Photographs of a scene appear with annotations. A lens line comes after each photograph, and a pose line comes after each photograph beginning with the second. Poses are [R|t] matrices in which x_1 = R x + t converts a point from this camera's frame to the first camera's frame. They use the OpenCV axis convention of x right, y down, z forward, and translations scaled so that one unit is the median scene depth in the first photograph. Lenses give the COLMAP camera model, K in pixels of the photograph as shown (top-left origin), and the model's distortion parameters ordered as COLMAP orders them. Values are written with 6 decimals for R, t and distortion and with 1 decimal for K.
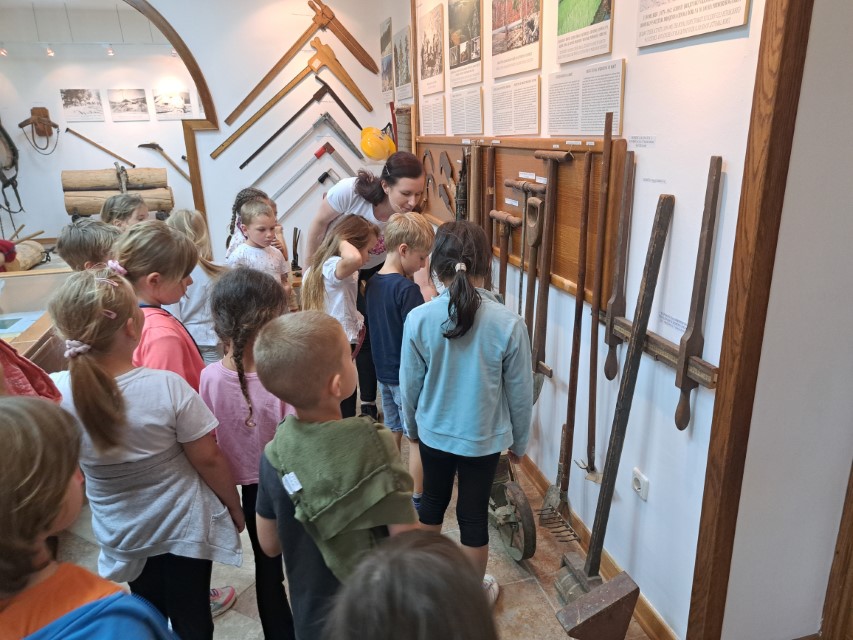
lens RADIAL K [[614.9, 0, 436.7], [0, 614.9, 317.4], [0, 0, 1]] dist [0.075882, -0.072160]
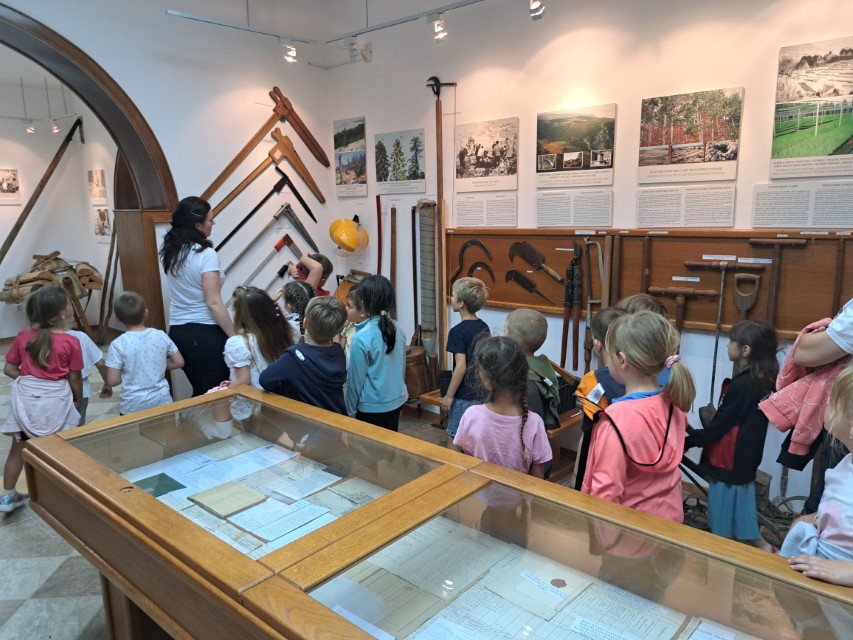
lens RADIAL K [[614.9, 0, 436.7], [0, 614.9, 317.4], [0, 0, 1]] dist [0.075882, -0.072160]
pose [[0.836810, -0.087734, 0.540419, -0.525426], [0.158059, 0.983761, -0.085037, -0.045020], [-0.524182, 0.156578, 0.837088, 0.121516]]
